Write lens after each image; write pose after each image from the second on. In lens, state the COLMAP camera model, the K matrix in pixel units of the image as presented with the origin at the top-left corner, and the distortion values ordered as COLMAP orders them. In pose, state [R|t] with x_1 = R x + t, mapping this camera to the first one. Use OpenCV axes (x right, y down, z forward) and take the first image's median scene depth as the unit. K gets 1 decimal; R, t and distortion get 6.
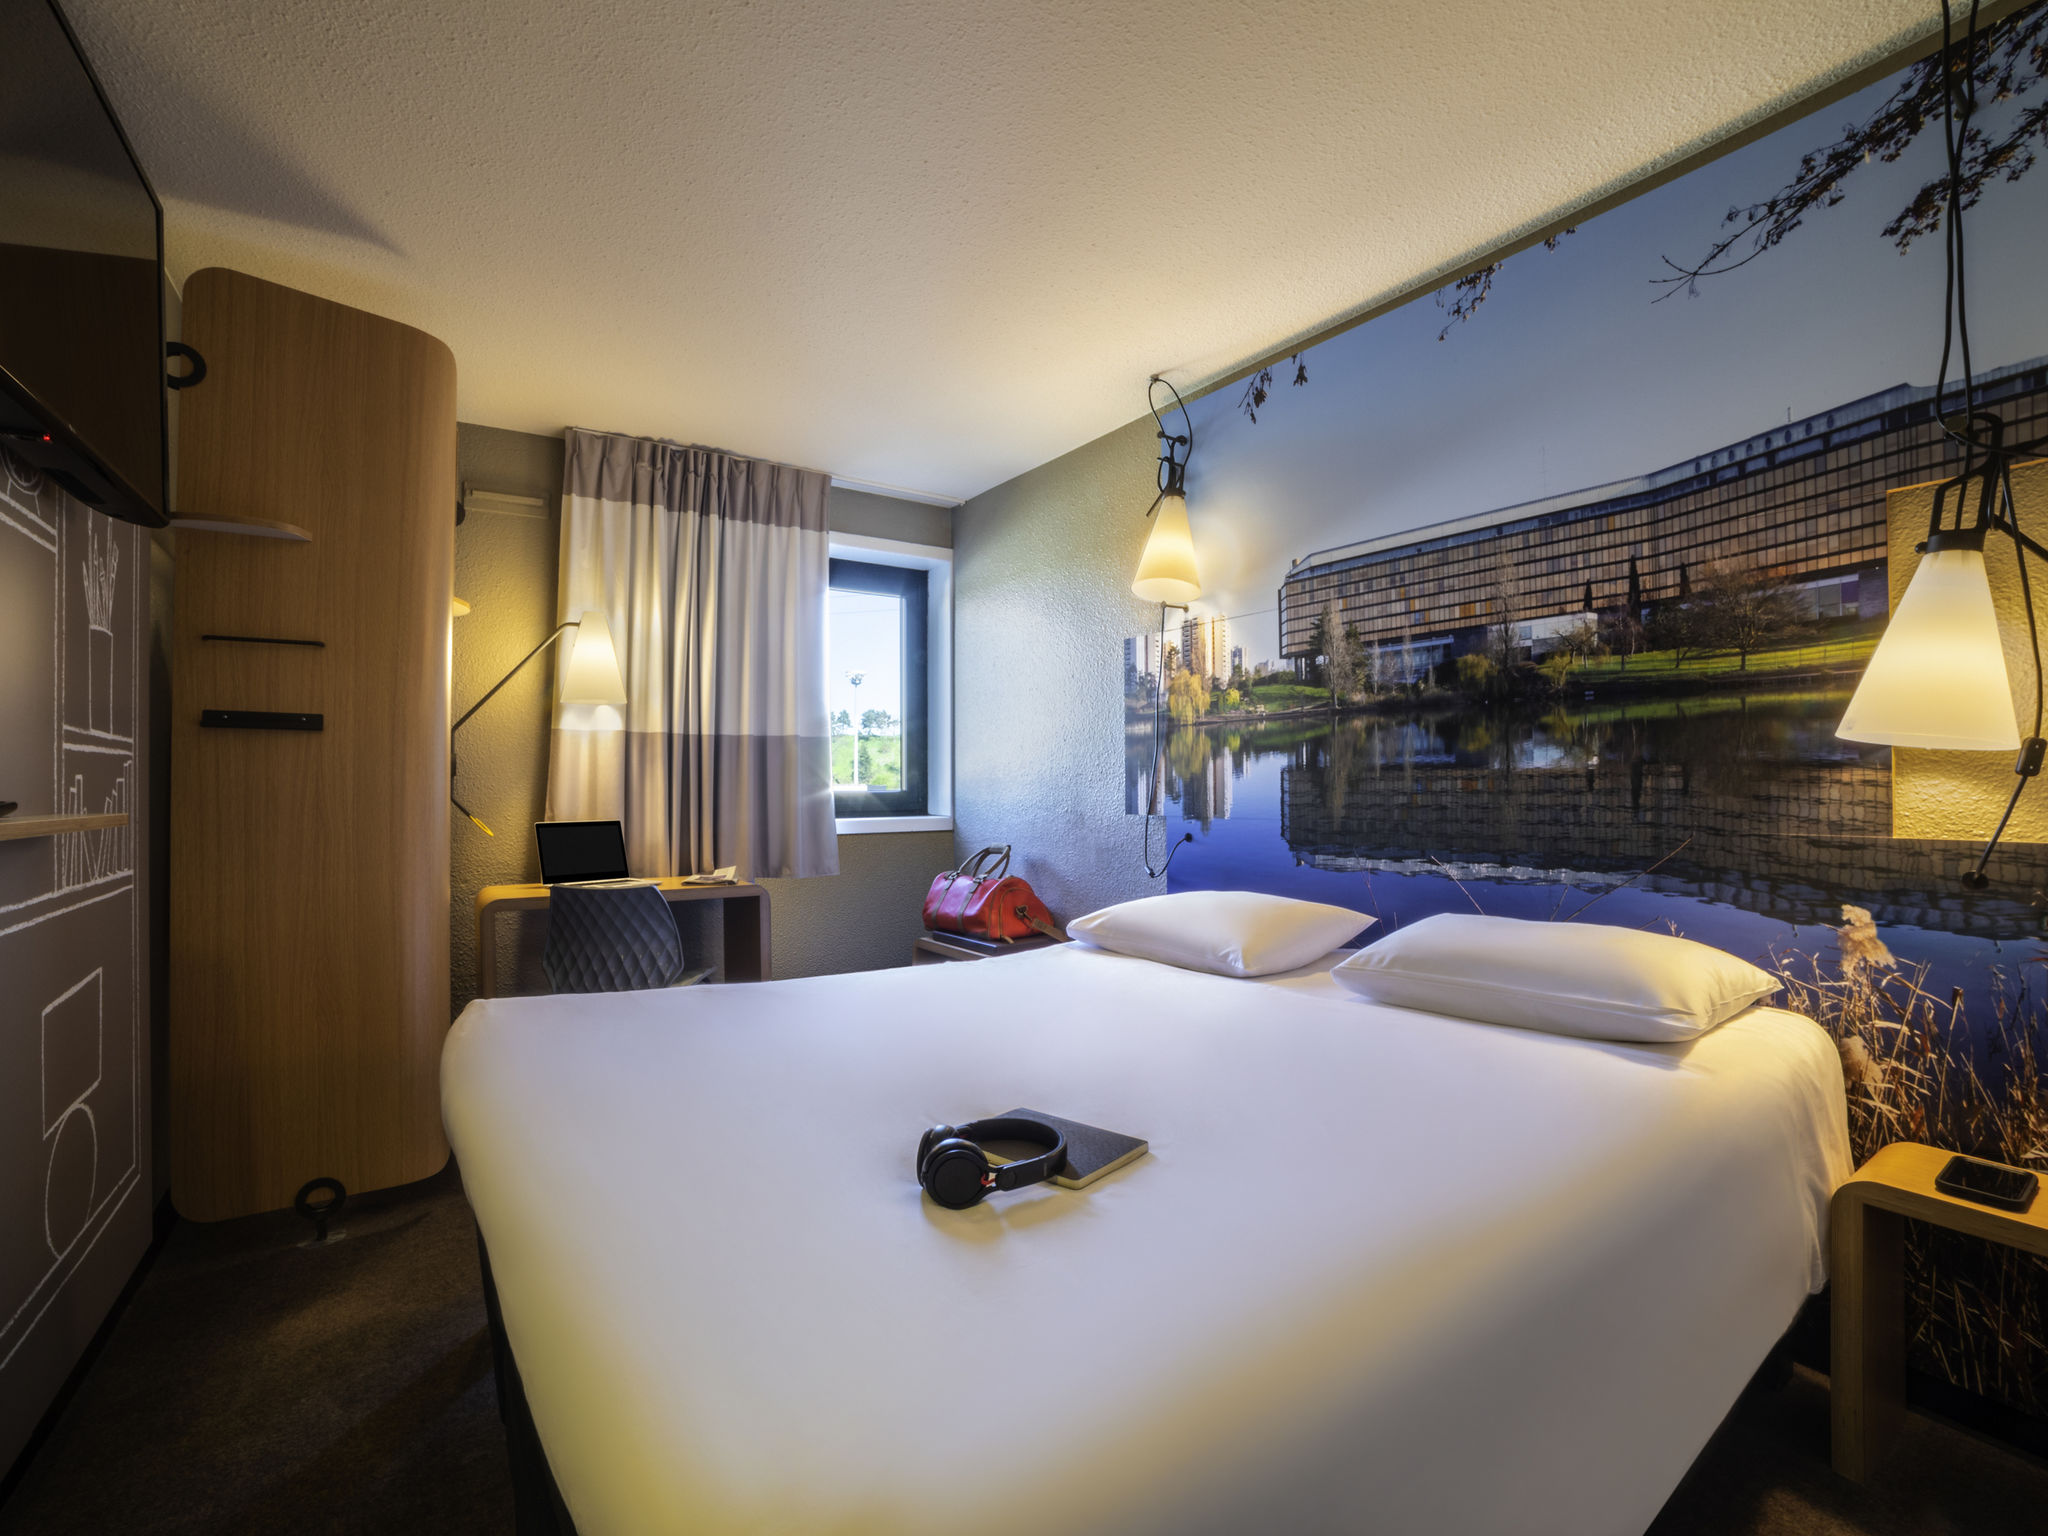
lens RADIAL K [[979.3, 0, 1024.0], [0, 979.3, 768.0], [0, 0, 1]] dist [-0.106672, 0.043290]
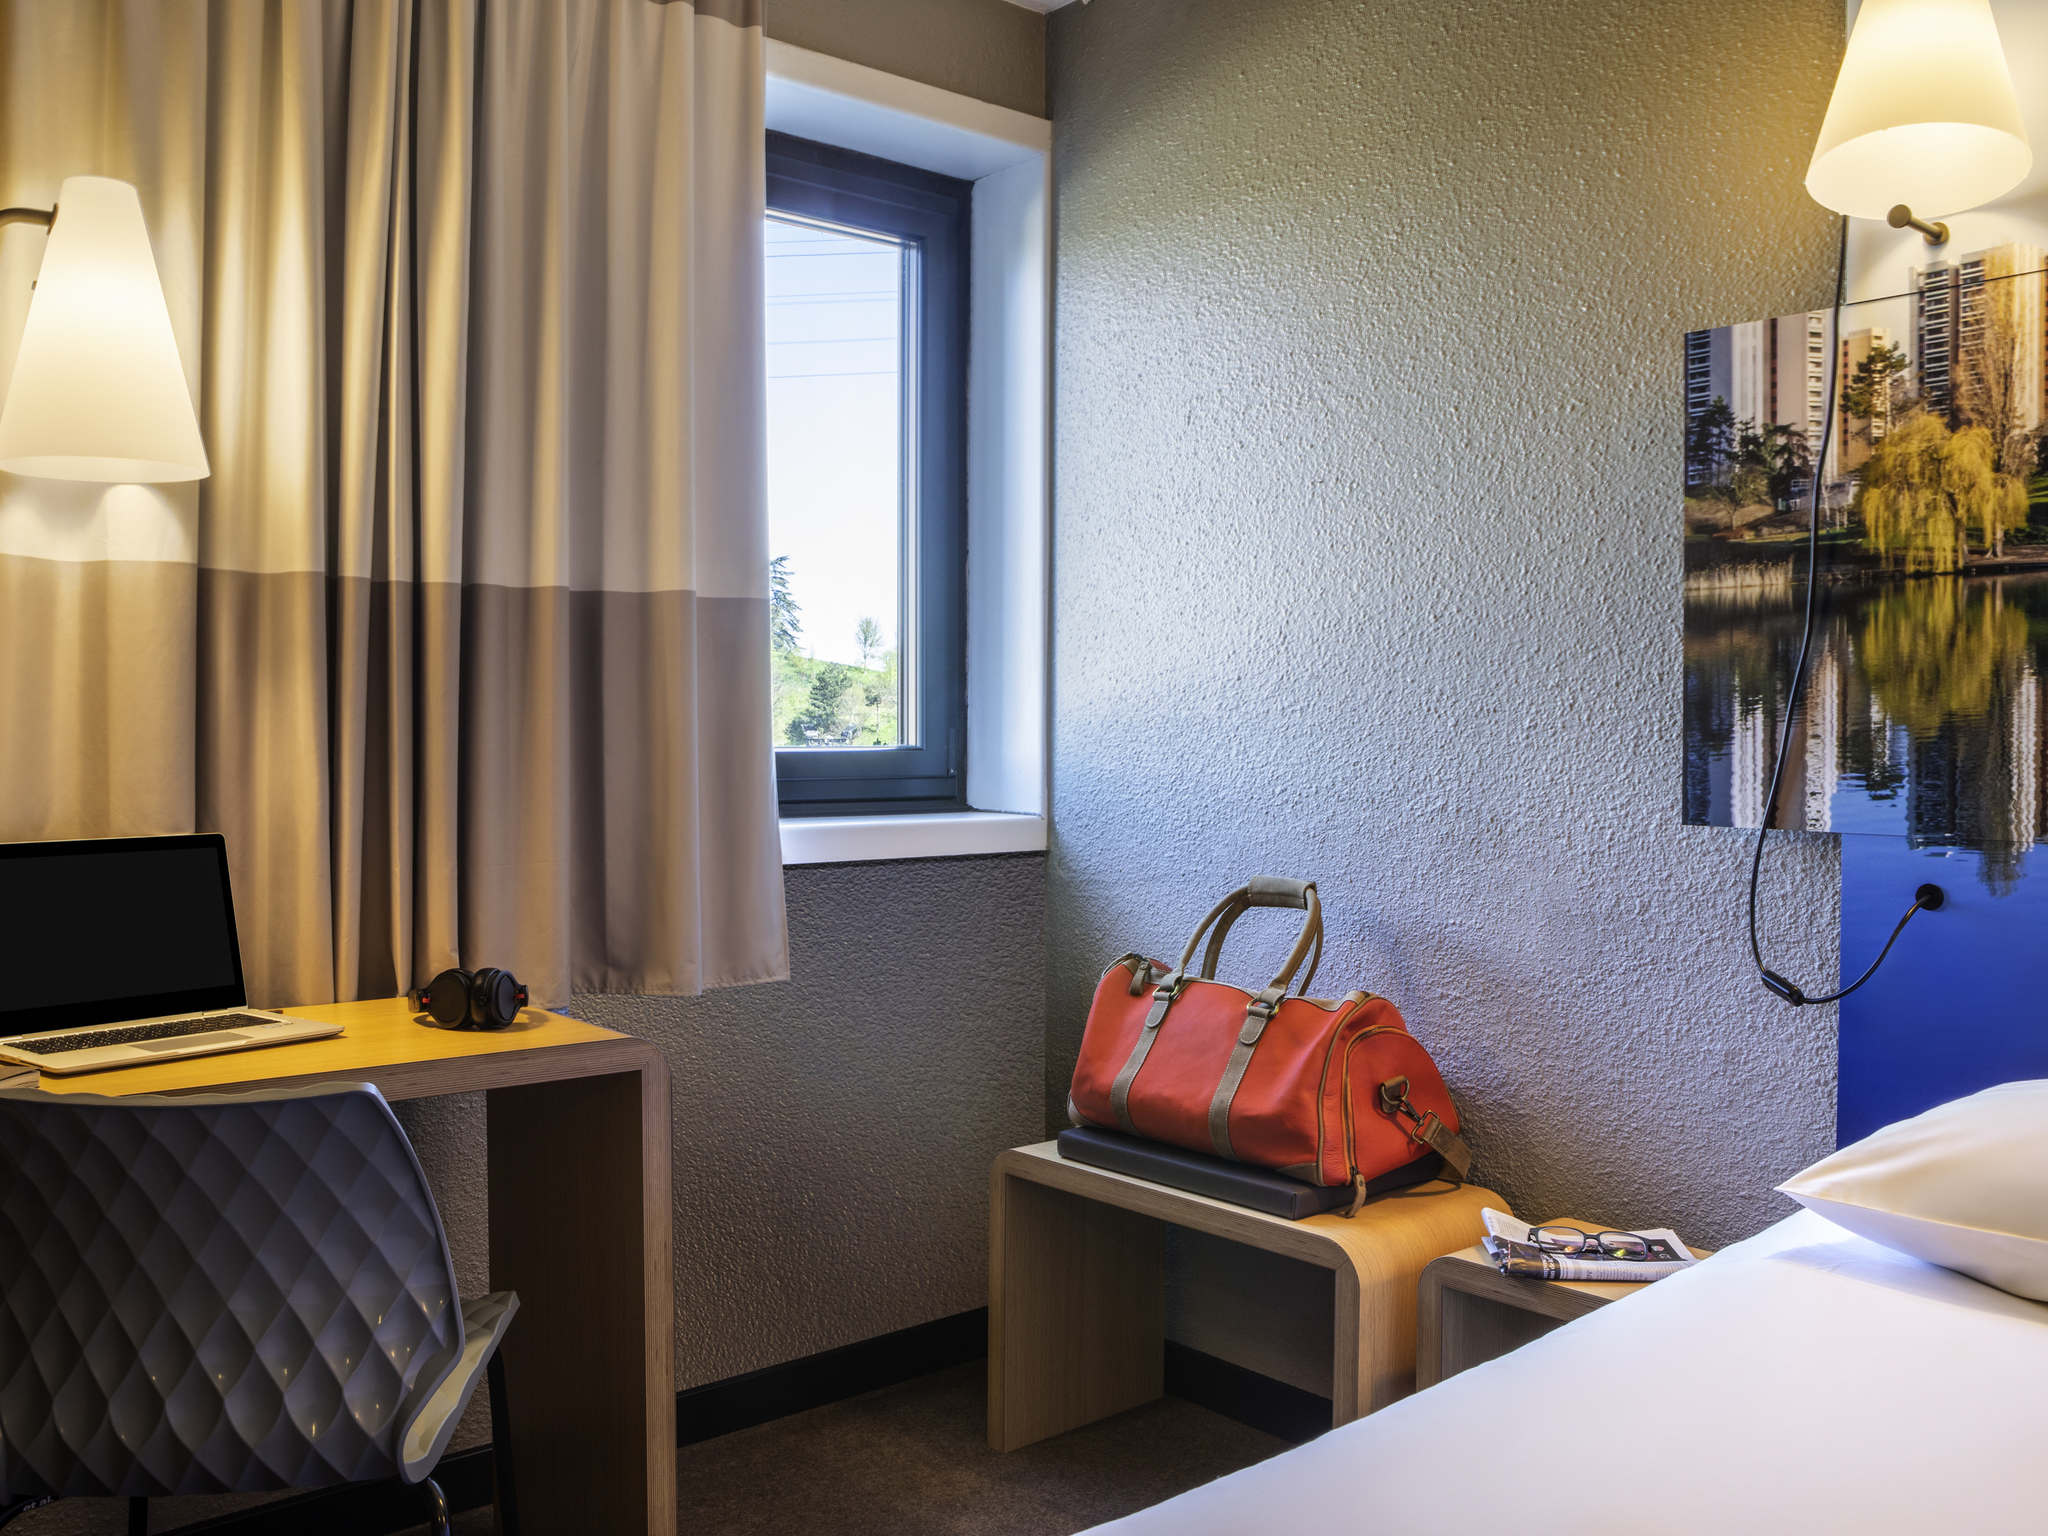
lens RADIAL K [[1874.9, 0, 1067.6], [0, 1874.9, 758.9], [0, 0, 1]] dist [-0.122540, 0.136881]
pose [[0.994041, 0.007670, 0.108735, -0.192716], [-0.011434, 0.999355, 0.034042, 0.002768], [-0.108404, -0.035082, 0.993488, 0.353638]]
